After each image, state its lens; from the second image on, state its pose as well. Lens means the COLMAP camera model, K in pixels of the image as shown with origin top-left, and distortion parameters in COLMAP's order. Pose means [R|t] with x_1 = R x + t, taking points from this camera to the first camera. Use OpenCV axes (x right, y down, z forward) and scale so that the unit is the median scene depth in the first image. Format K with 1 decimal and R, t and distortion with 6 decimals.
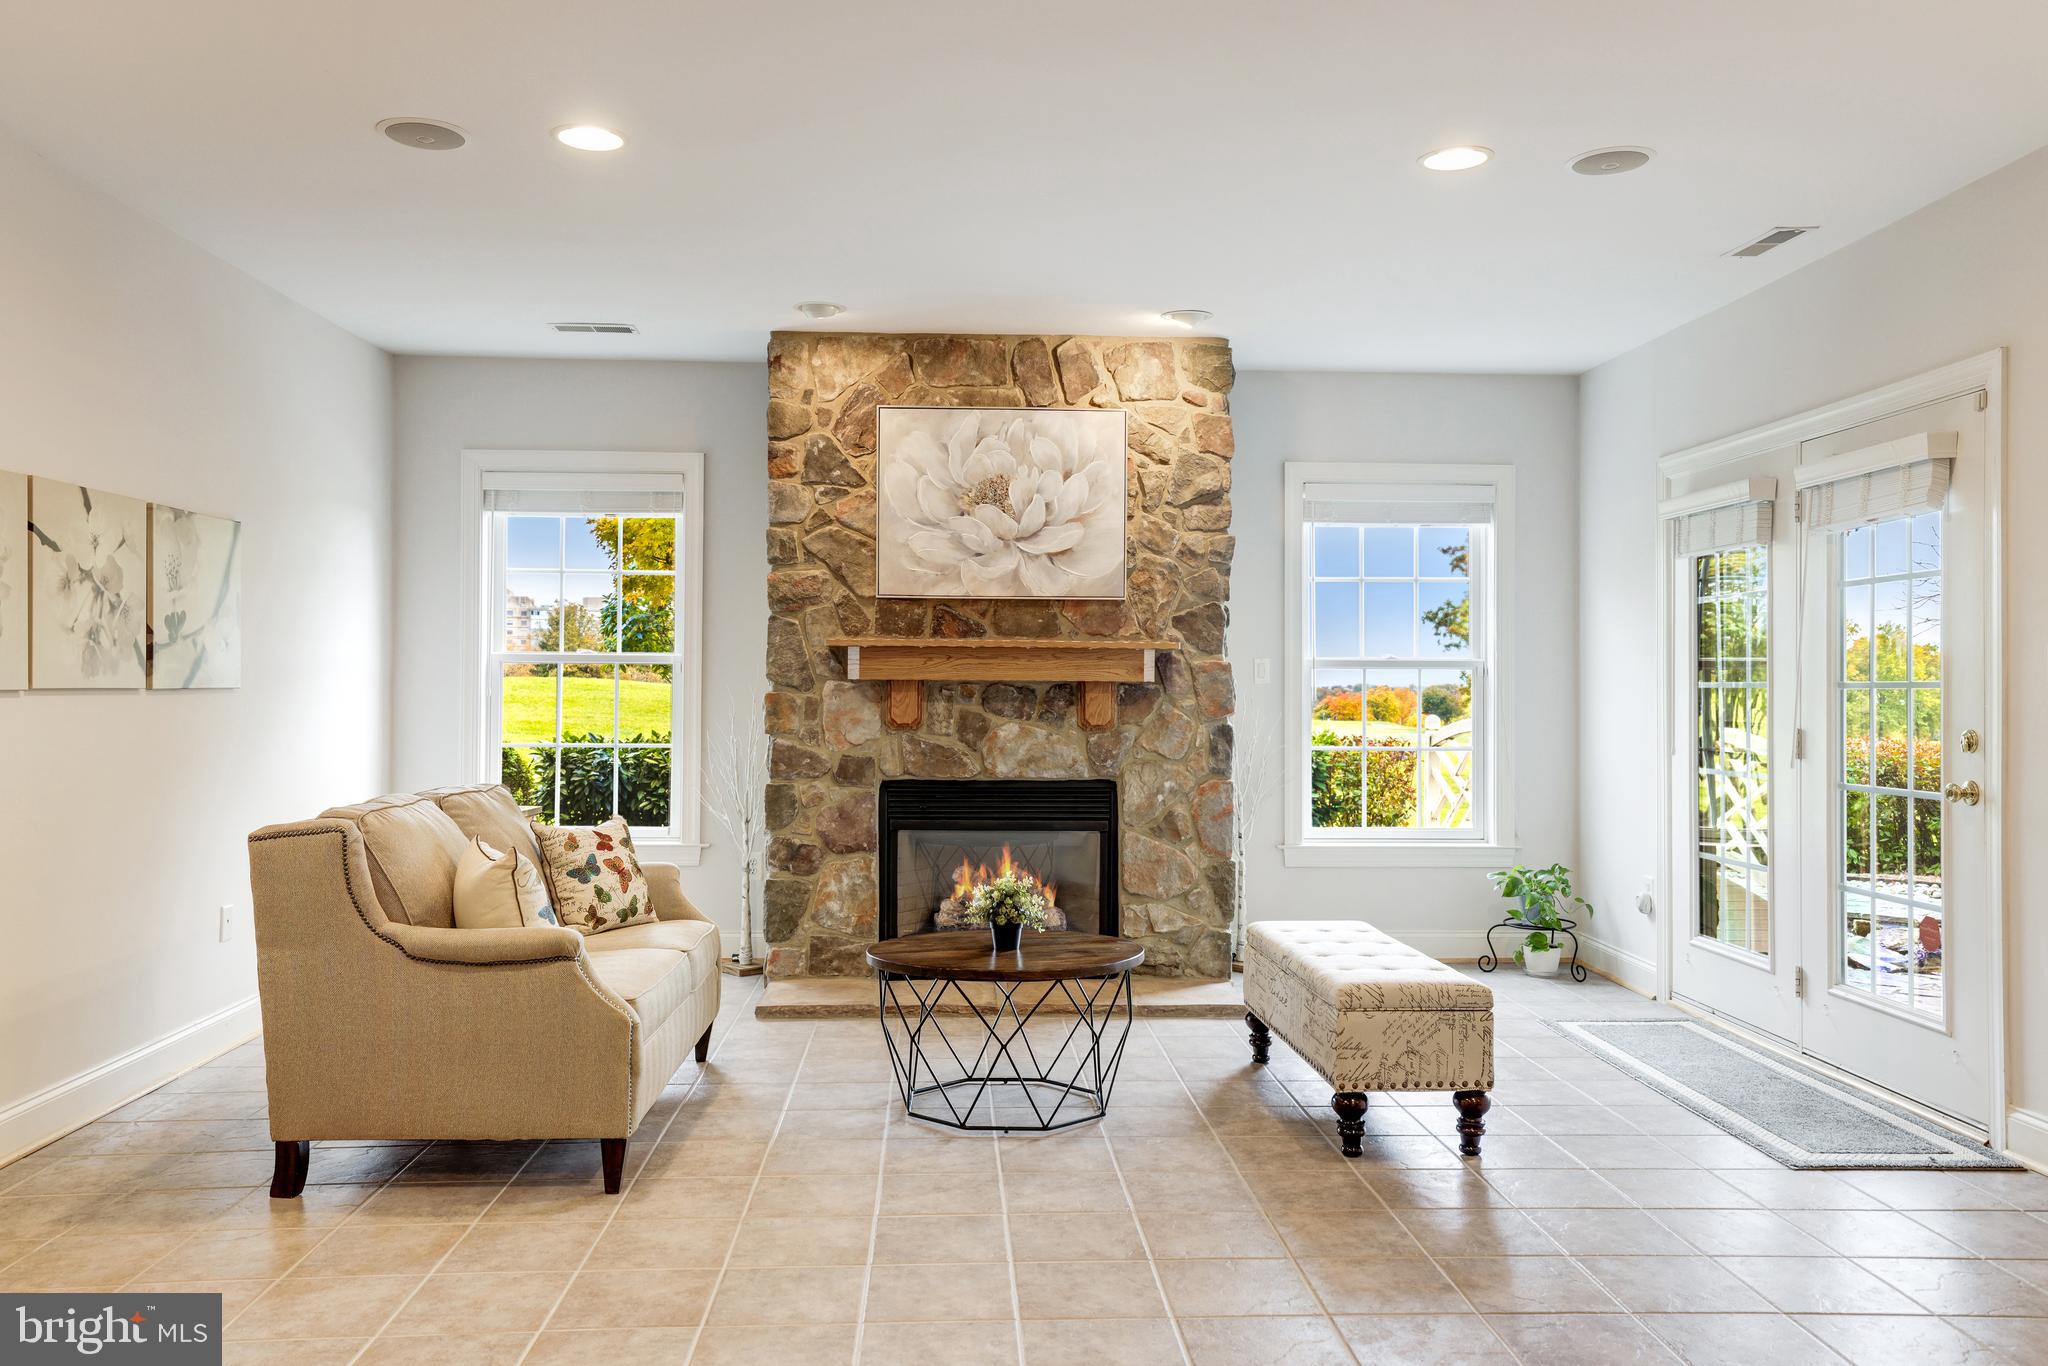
lens RADIAL K [[1541.0, 0, 1020.6], [0, 1541.0, 672.2], [0, 0, 1]] dist [0.011245, 0.033368]
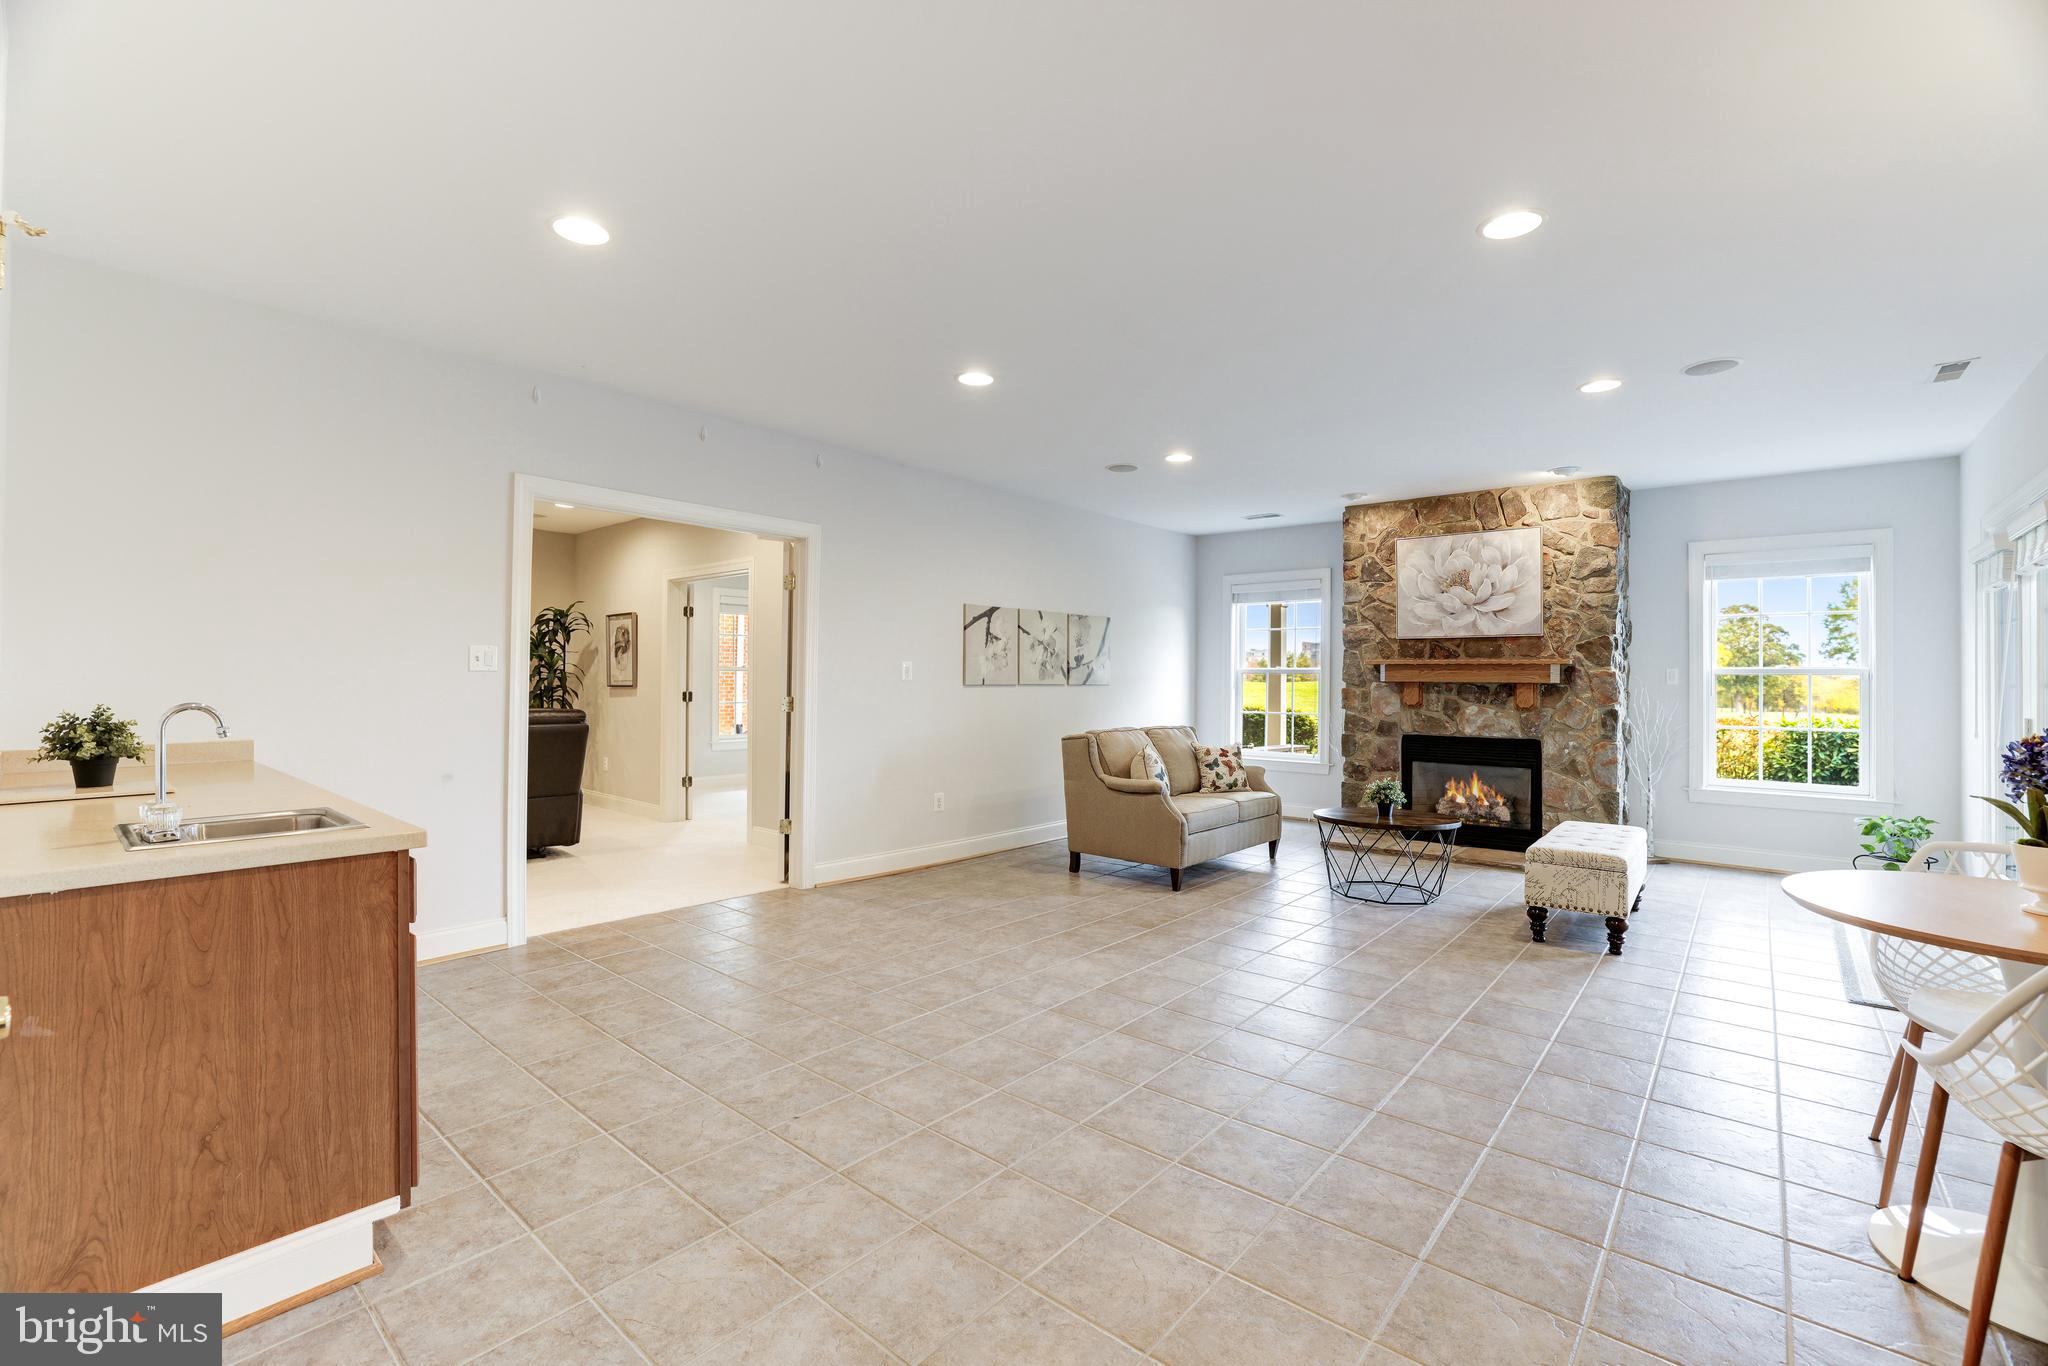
lens RADIAL K [[884.5, 0, 1034.5], [0, 884.5, 675.4], [0, 0, 1]] dist [-0.044453, 0.014596]
pose [[0.735538, -0.003726, -0.677474, 0.314329], [0.001807, 0.999992, -0.003538, 0.000177], [0.677481, 0.001379, 0.735539, -0.108087]]
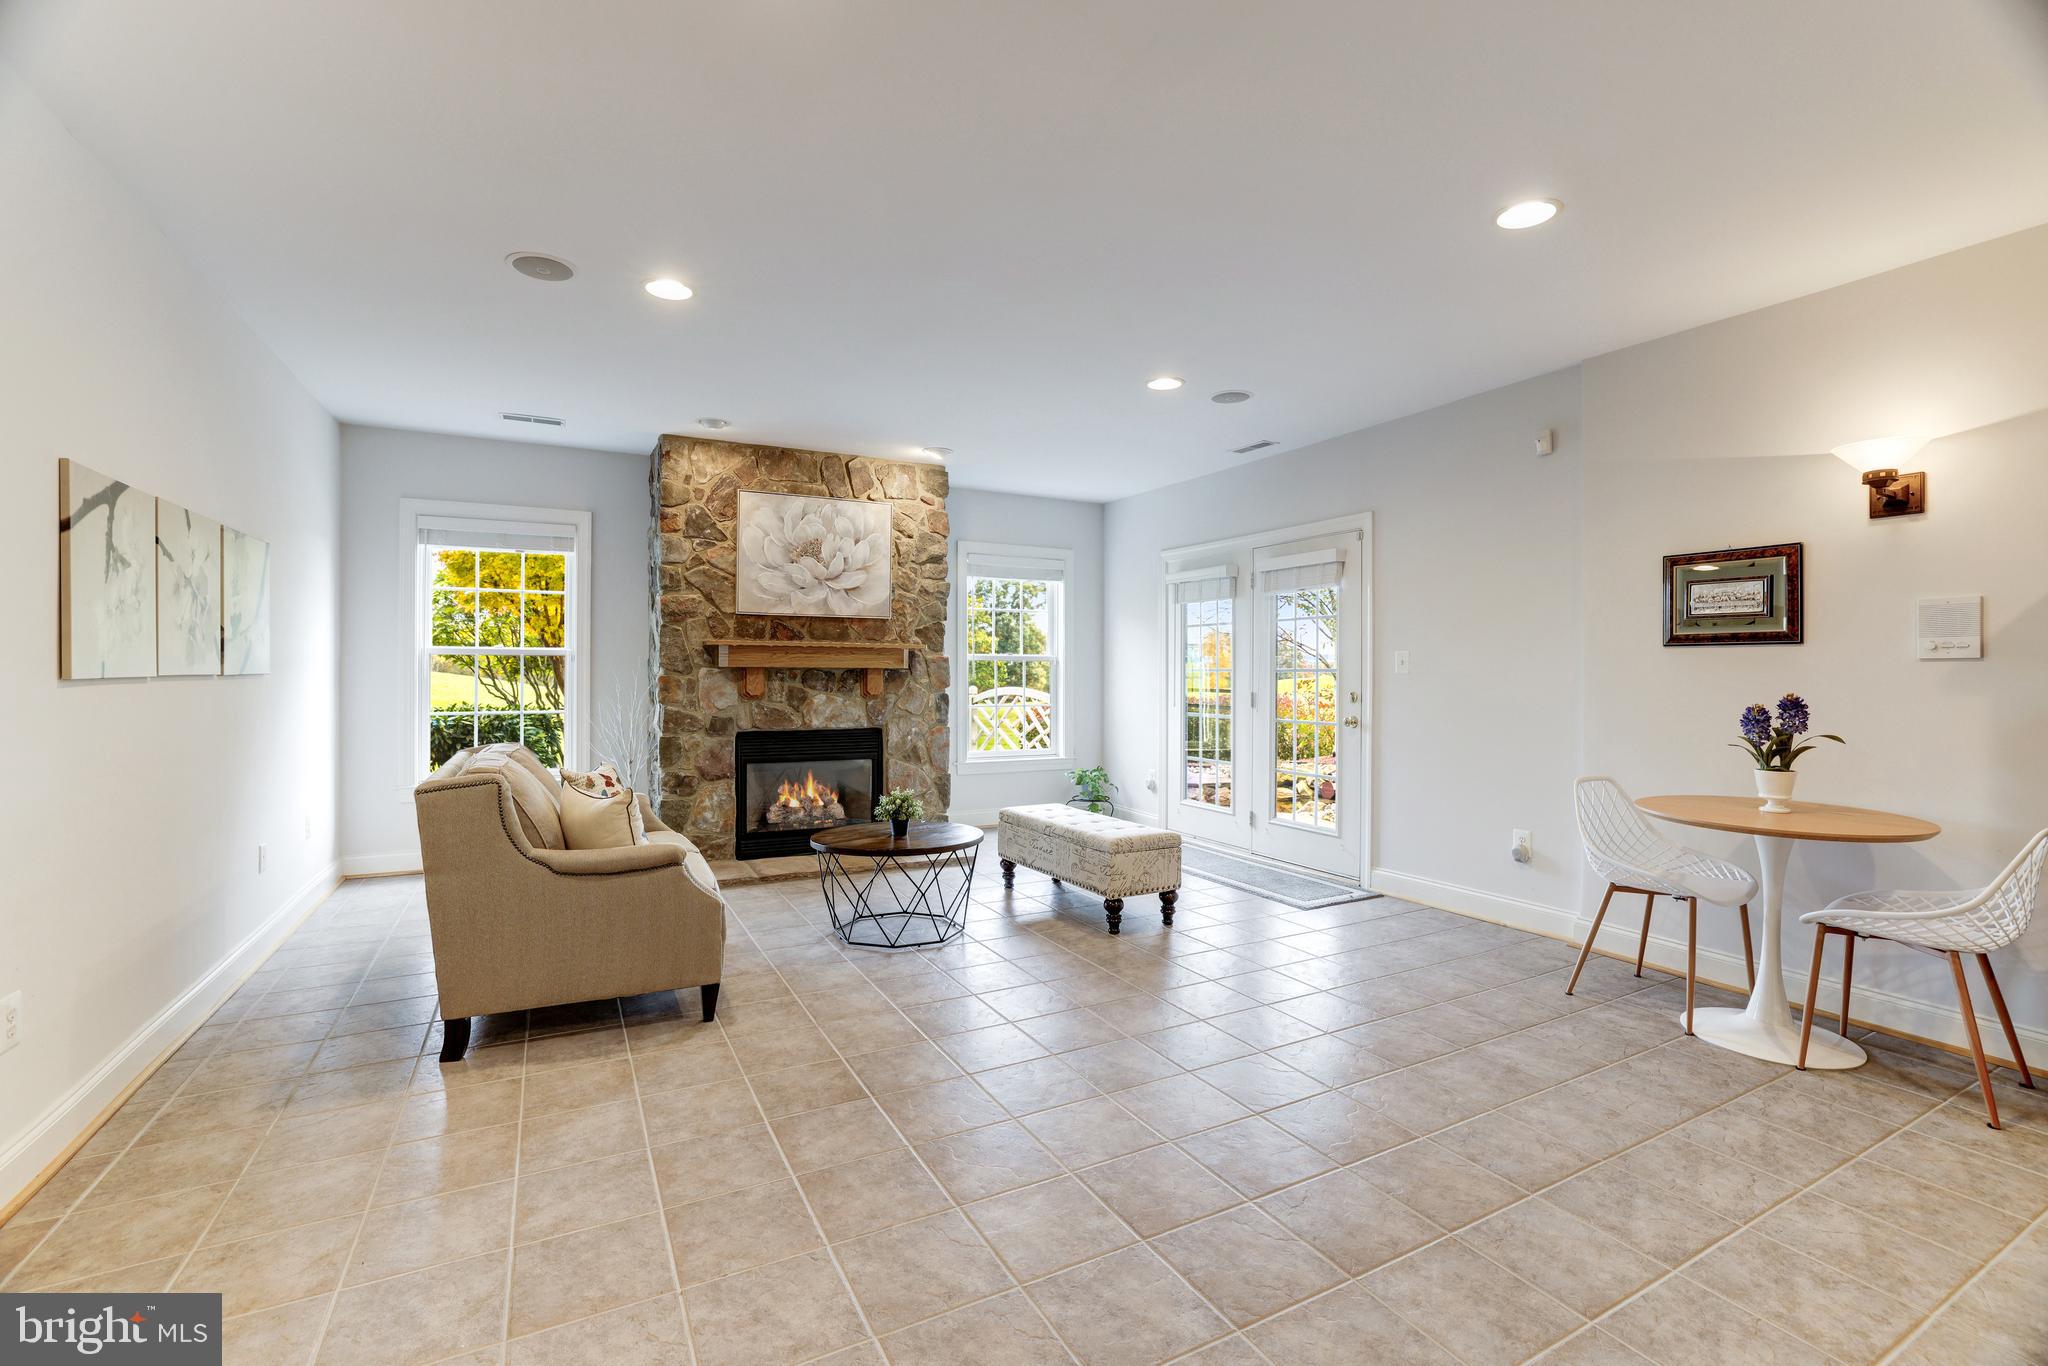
lens RADIAL K [[884.5, 0, 1019.0], [0, 884.5, 676.0], [0, 0, 1]] dist [-0.044453, 0.014596]
pose [[0.906233, -0.003688, 0.422762, -0.209340], [-0.003389, 0.999866, 0.015987, -0.001266], [-0.422765, -0.015921, 0.906100, 0.082163]]
